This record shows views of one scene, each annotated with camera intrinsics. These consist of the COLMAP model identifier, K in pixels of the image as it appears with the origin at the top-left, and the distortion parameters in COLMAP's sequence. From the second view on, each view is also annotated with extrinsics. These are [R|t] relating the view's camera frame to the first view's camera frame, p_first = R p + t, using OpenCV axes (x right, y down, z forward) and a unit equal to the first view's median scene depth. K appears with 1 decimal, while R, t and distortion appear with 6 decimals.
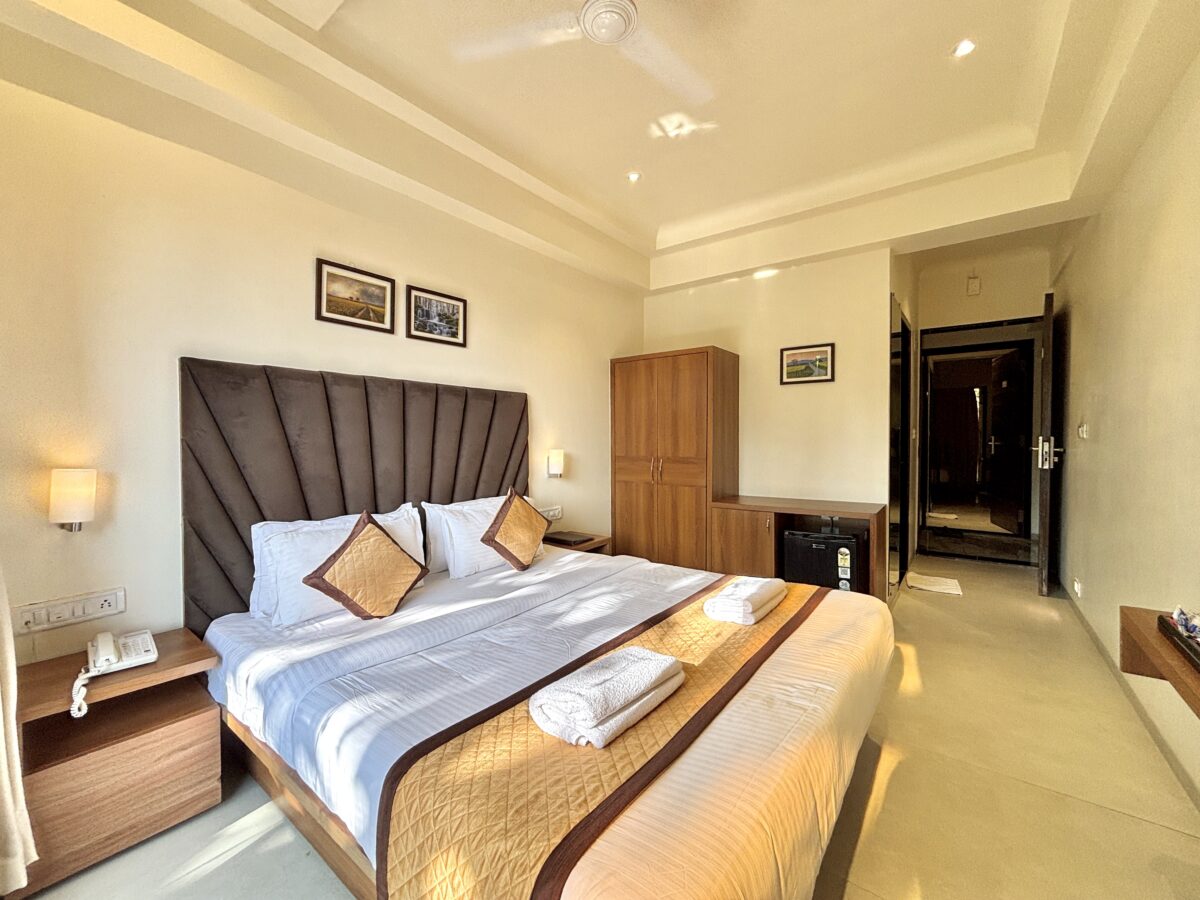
lens RADIAL K [[481.0, 0, 596.4], [0, 481.0, 448.7], [0, 0, 1]] dist [-0.002409, -0.000155]
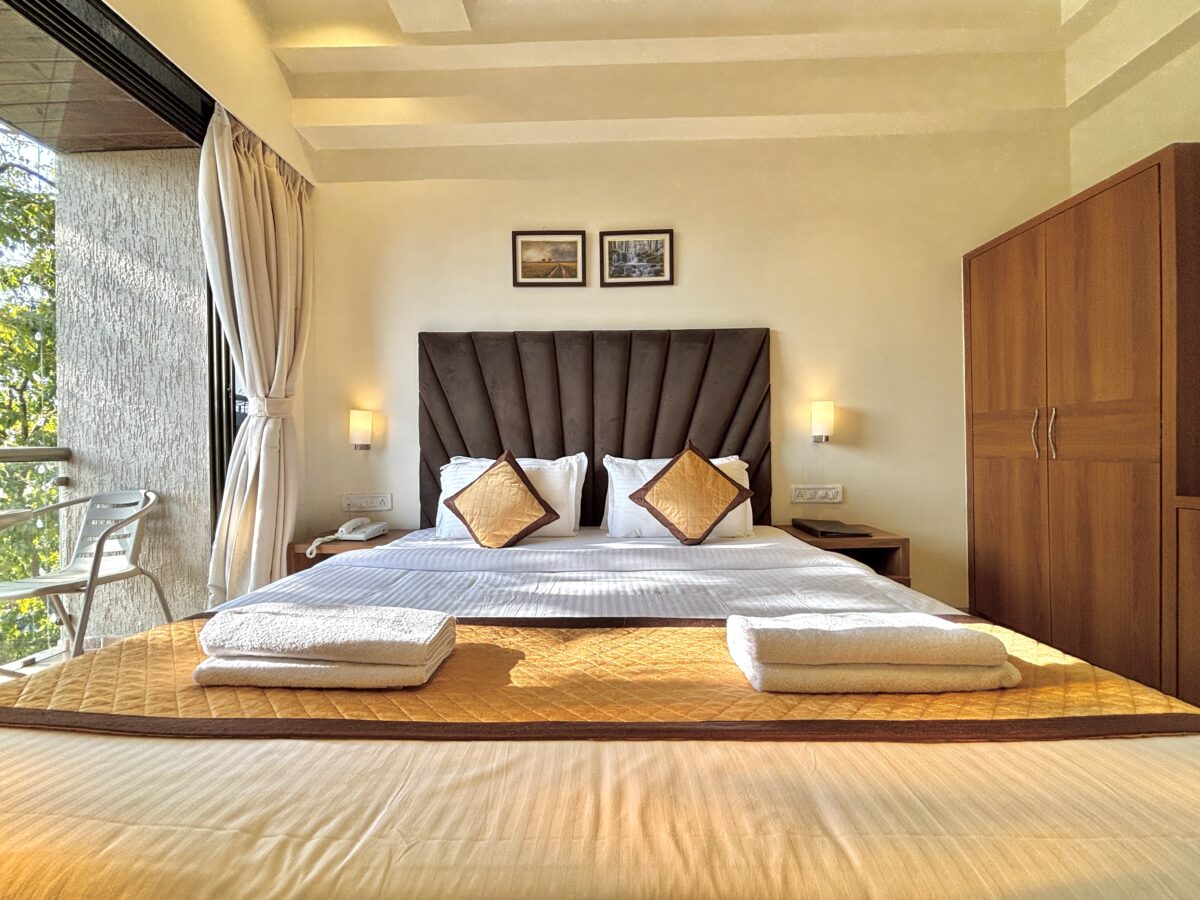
lens RADIAL K [[477.8, 0, 600.0], [0, 477.8, 450.0], [0, 0, 1]] dist [0.012800, -0.000186]
pose [[0.592858, 0.005021, -0.805291, 0.382617], [-0.008204, 0.999966, 0.000195, 0.097903], [0.805265, 0.006491, 0.592879, 0.420011]]
